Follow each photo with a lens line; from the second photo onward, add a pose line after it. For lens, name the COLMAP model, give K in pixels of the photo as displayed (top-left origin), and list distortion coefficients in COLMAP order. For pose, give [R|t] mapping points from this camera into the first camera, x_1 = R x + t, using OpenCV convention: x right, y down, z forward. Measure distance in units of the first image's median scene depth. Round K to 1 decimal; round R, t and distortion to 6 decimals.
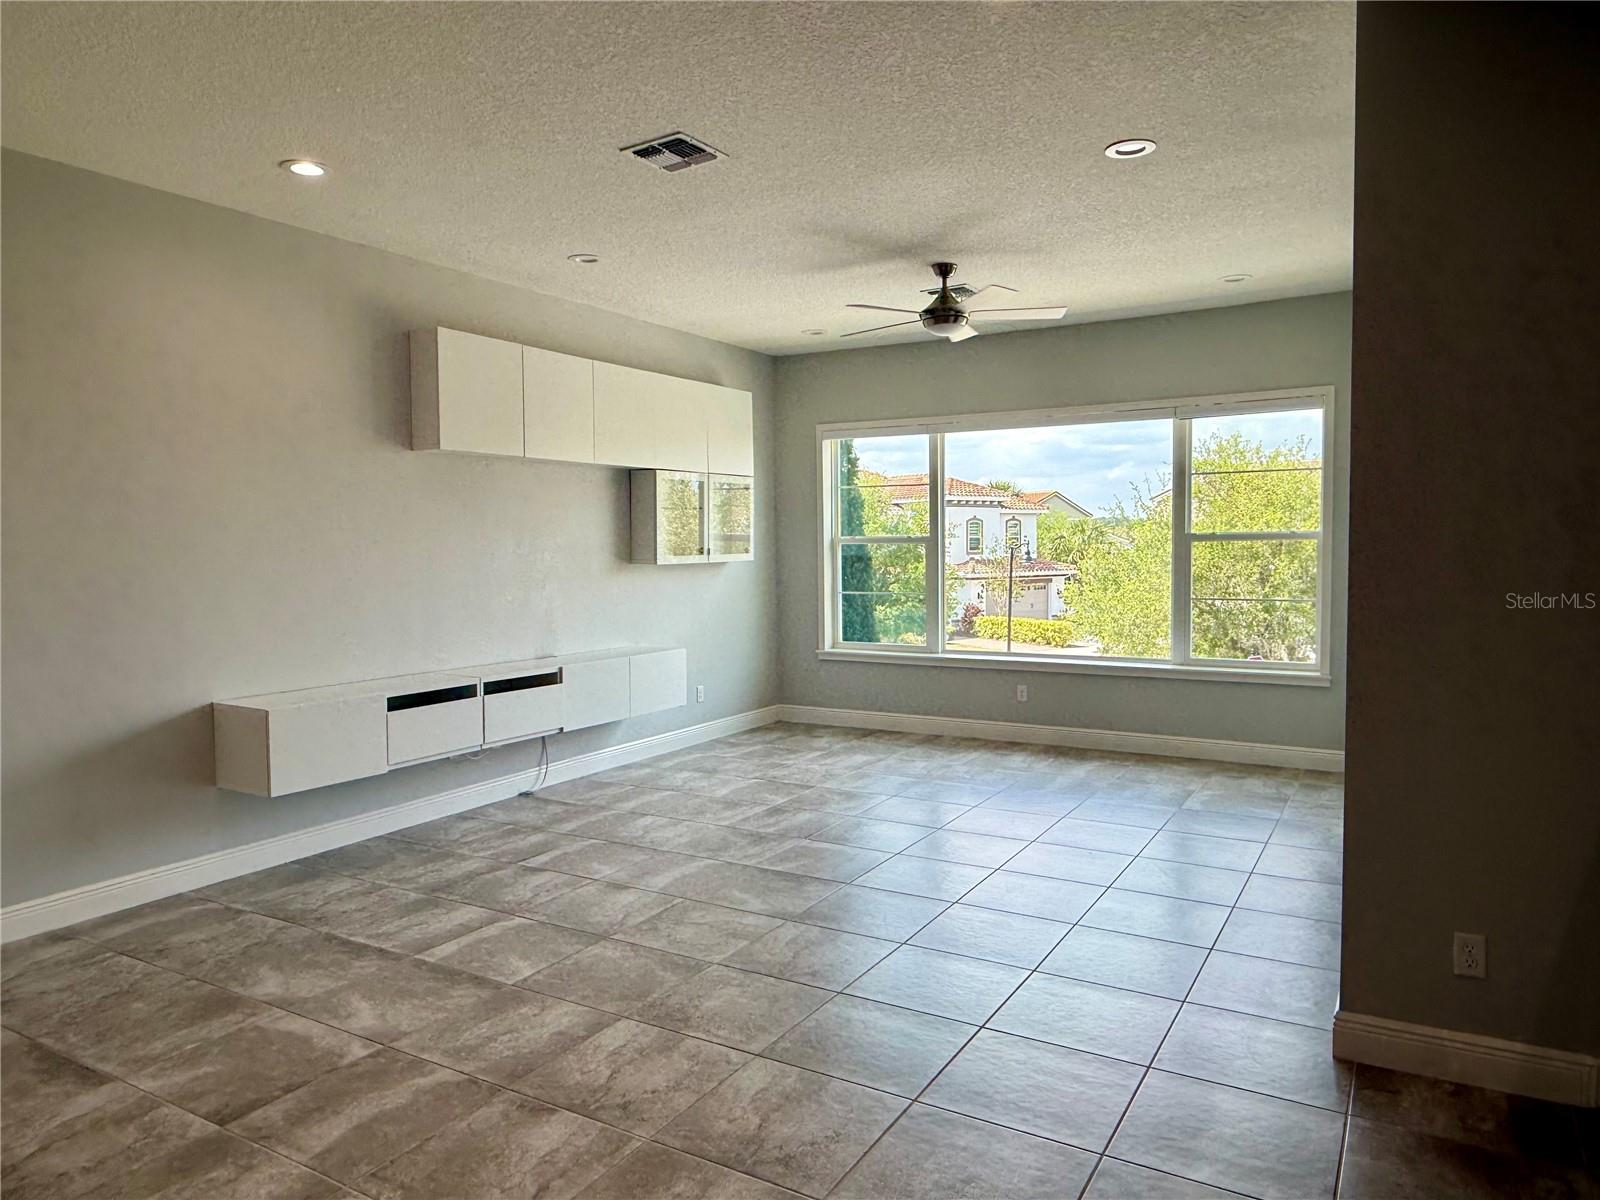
lens RADIAL K [[1071.6, 0, 798.9], [0, 1071.6, 597.9], [0, 0, 1]] dist [0.013200, 0.002763]
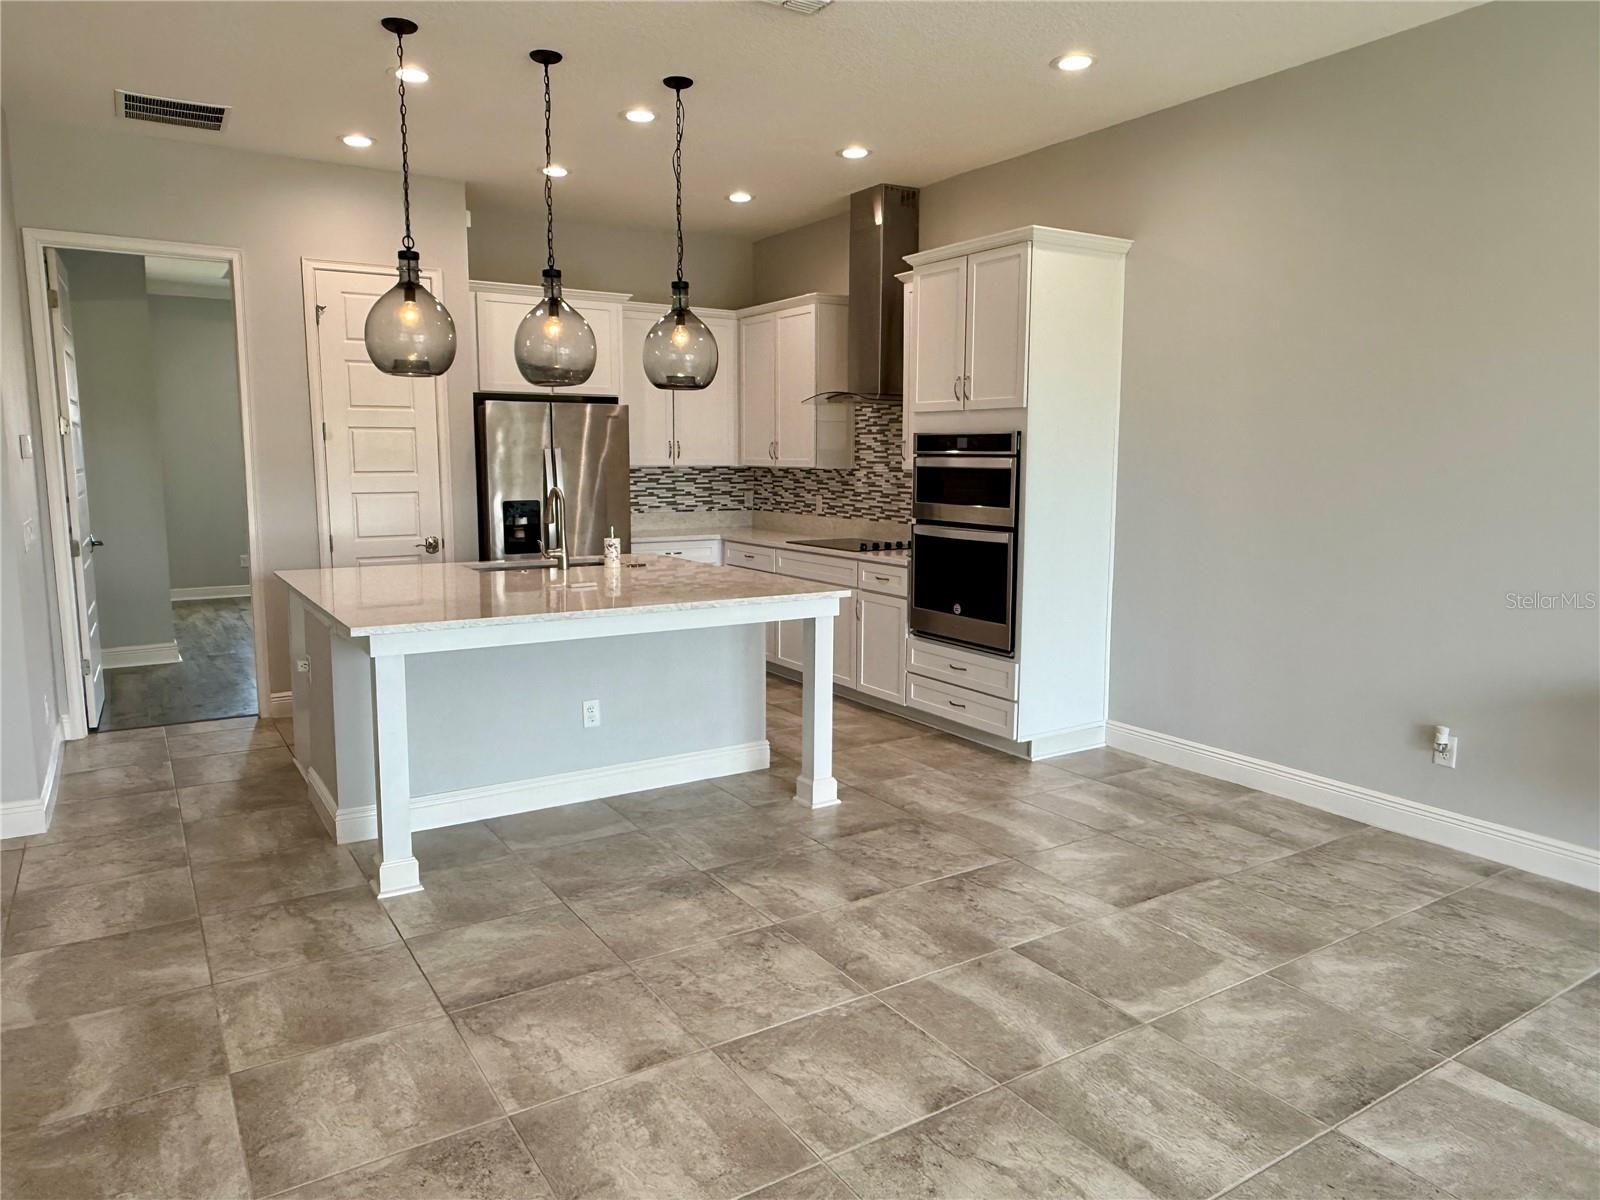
lens RADIAL K [[1071.6, 0, 799.6], [0, 1071.6, 595.5], [0, 0, 1]] dist [0.013200, 0.002763]
pose [[-0.446289, 0.127960, -0.885693, 0.448129], [-0.049181, 0.984721, 0.167048, -0.049538], [0.893536, 0.118111, -0.433177, 1.064880]]
